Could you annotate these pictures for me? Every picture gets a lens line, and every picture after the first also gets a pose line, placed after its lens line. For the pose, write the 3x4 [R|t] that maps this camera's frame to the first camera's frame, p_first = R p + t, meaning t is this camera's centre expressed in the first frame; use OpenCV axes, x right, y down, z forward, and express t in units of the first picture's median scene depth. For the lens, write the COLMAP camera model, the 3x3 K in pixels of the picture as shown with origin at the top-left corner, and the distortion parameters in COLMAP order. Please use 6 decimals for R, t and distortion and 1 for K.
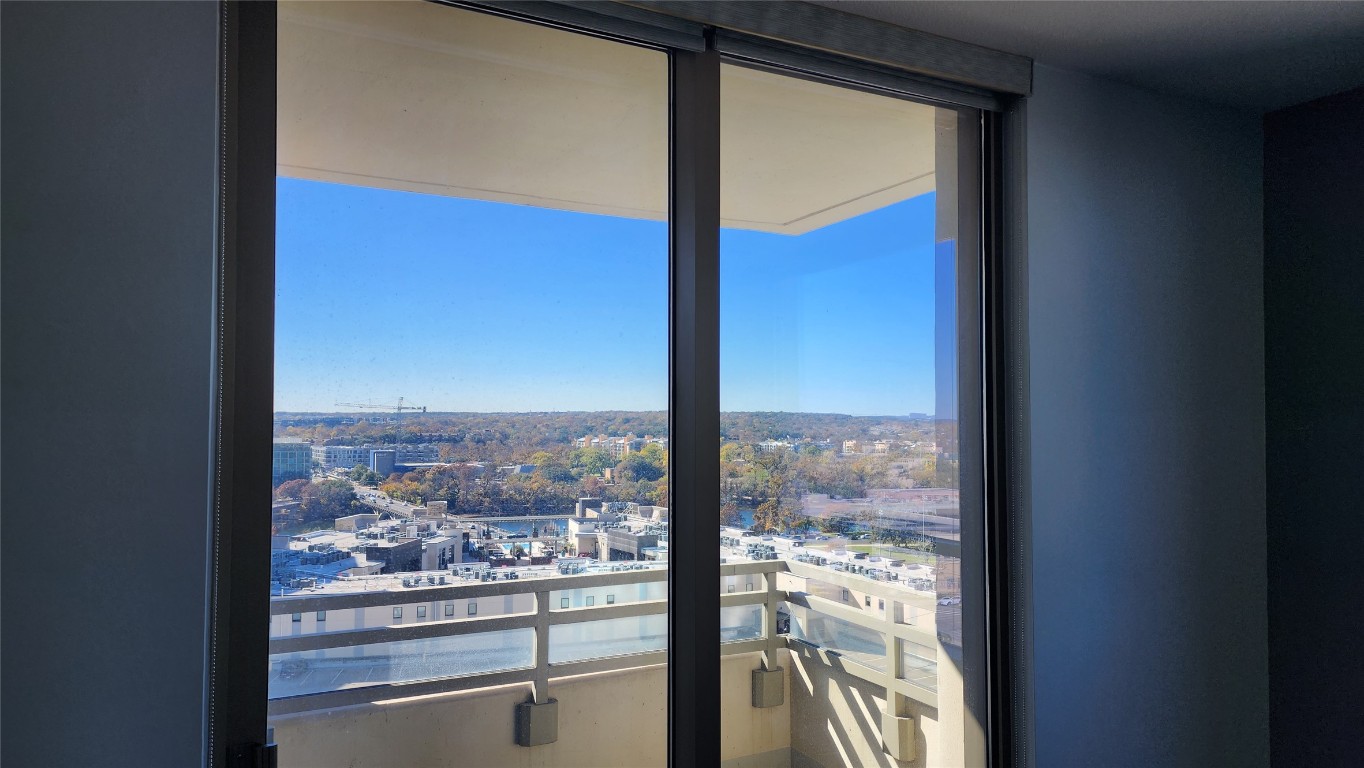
lens RADIAL K [[904.3, 0, 683.3], [0, 904.3, 384.6], [0, 0, 1]] dist [0.047385, -0.024153]
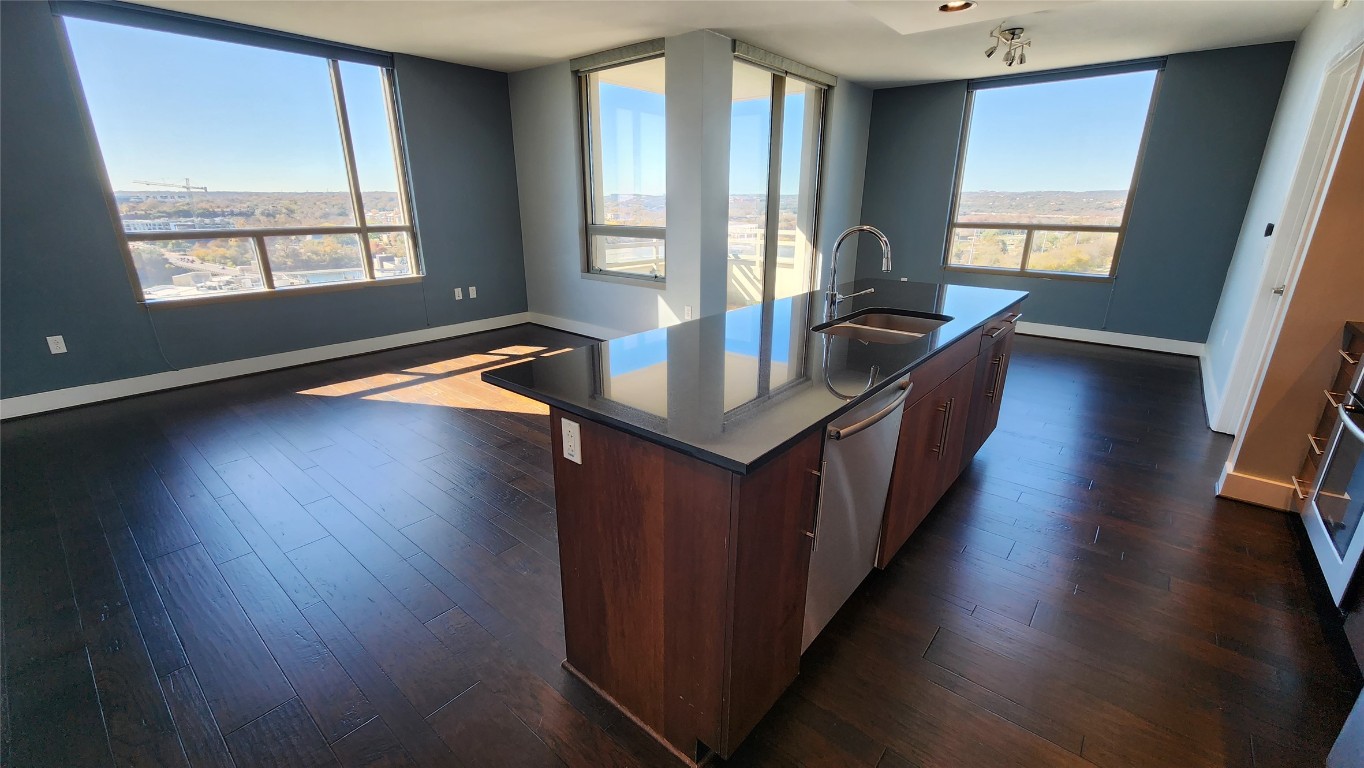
lens RADIAL K [[559.4, 0, 686.1], [0, 559.4, 384.7], [0, 0, 1]] dist [0.000693, -0.000264]
pose [[0.920996, -0.121740, 0.370062, -0.758787], [-0.016530, 0.936851, 0.349338, 0.039256], [-0.389222, -0.327856, 0.860823, -0.763007]]
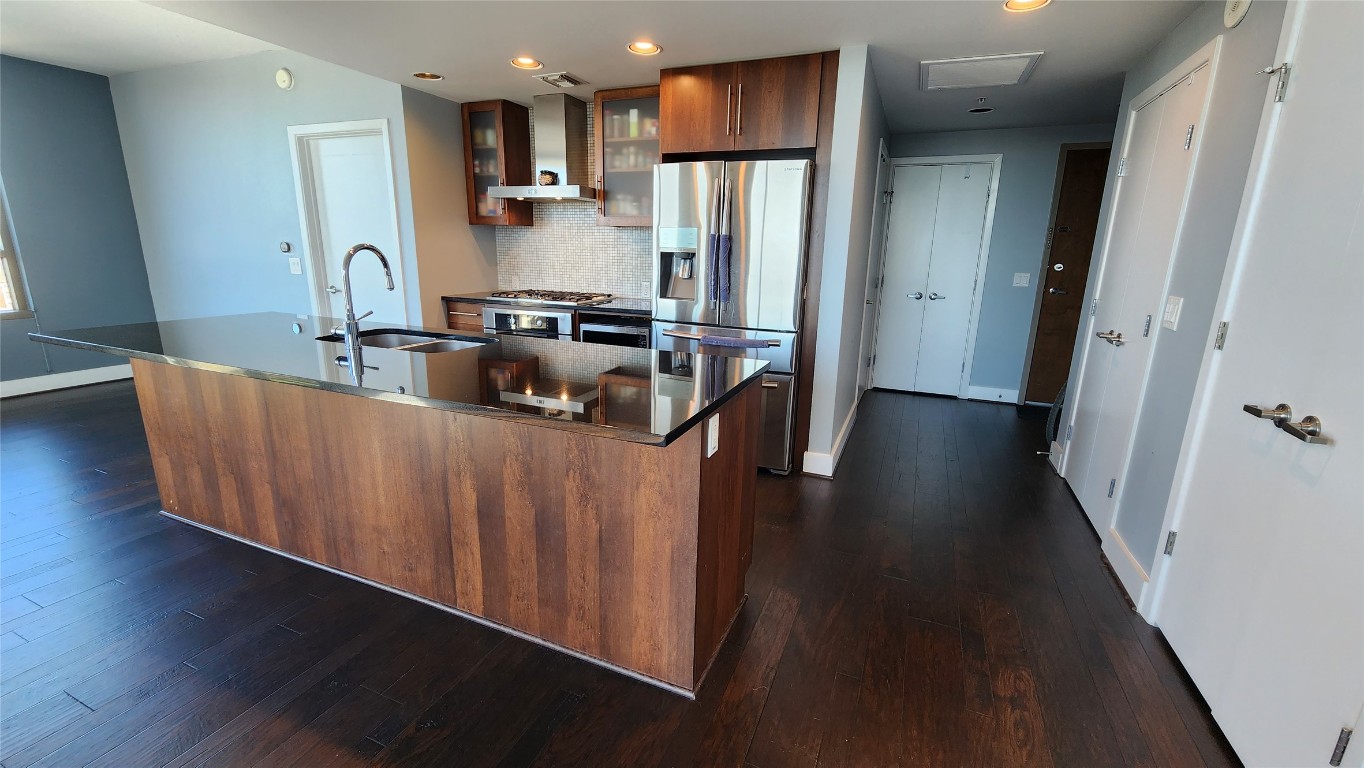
lens RADIAL K [[559.4, 0, 683.8], [0, 559.4, 385.6], [0, 0, 1]] dist [0.000693, -0.000264]
pose [[-0.646274, -0.201069, 0.736139, -0.964209], [-0.057094, 0.974699, 0.216105, 0.081561], [-0.760966, 0.097634, -0.641403, -0.175132]]
